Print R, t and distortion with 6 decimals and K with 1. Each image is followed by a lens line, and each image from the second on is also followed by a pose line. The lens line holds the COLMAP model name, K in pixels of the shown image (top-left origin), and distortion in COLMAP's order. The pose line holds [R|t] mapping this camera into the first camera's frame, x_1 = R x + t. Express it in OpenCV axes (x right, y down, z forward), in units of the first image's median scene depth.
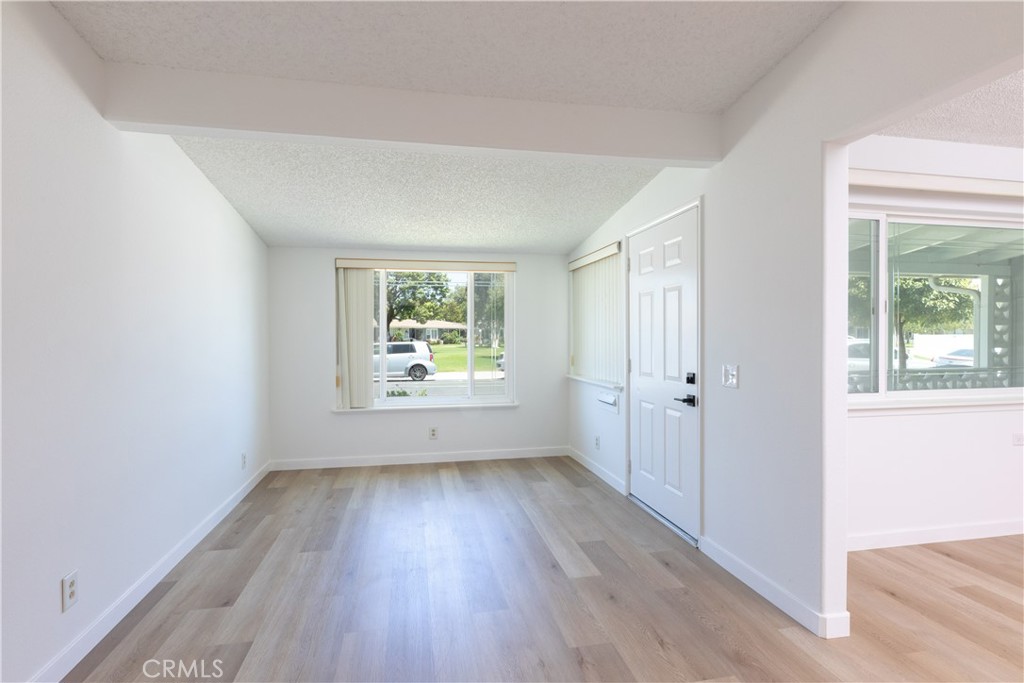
lens RADIAL K [[476.0, 0, 511.7], [0, 476.0, 341.7], [0, 0, 1]] dist [0.004449, 0.000359]
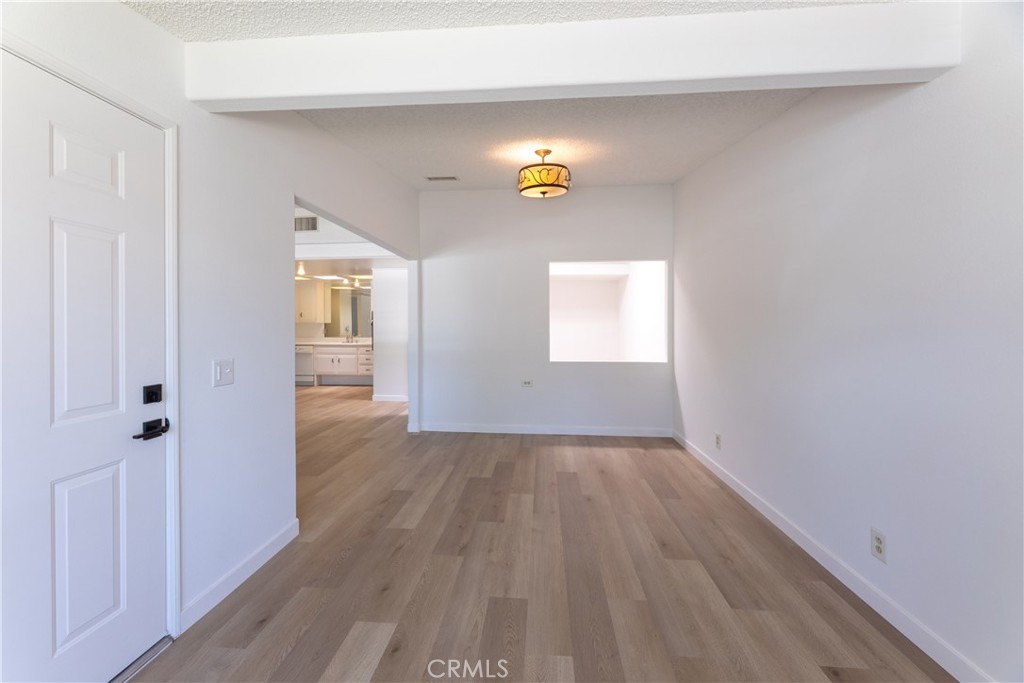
lens RADIAL K [[419.0, 0, 494.9], [0, 419.0, 325.5], [0, 0, 1]] dist [-0.001419, -0.000736]
pose [[-0.947625, 0.002755, 0.319372, -0.220186], [0.005782, 0.999947, 0.008528, -0.014269], [-0.319332, 0.009928, -0.947591, 1.343155]]
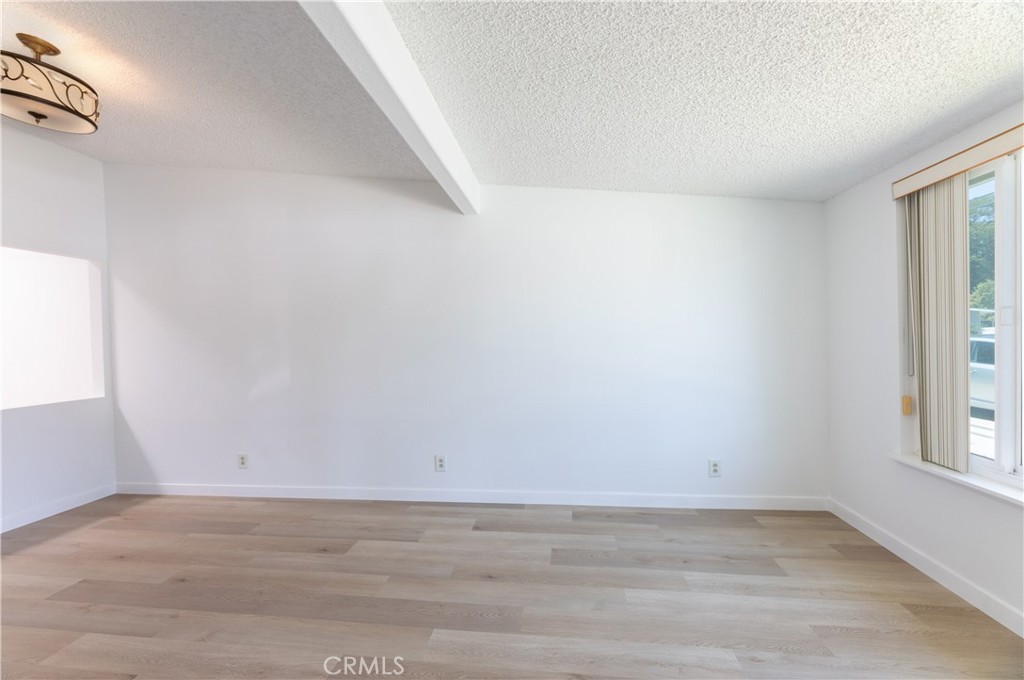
lens RADIAL K [[419.0, 0, 510.1], [0, 419.0, 345.7], [0, 0, 1]] dist [-0.001419, -0.000736]
pose [[-0.341727, 0.033656, -0.939196, 0.372351], [0.019297, 0.999399, 0.028792, -0.013272], [0.939601, -0.008284, -0.342171, 1.127233]]
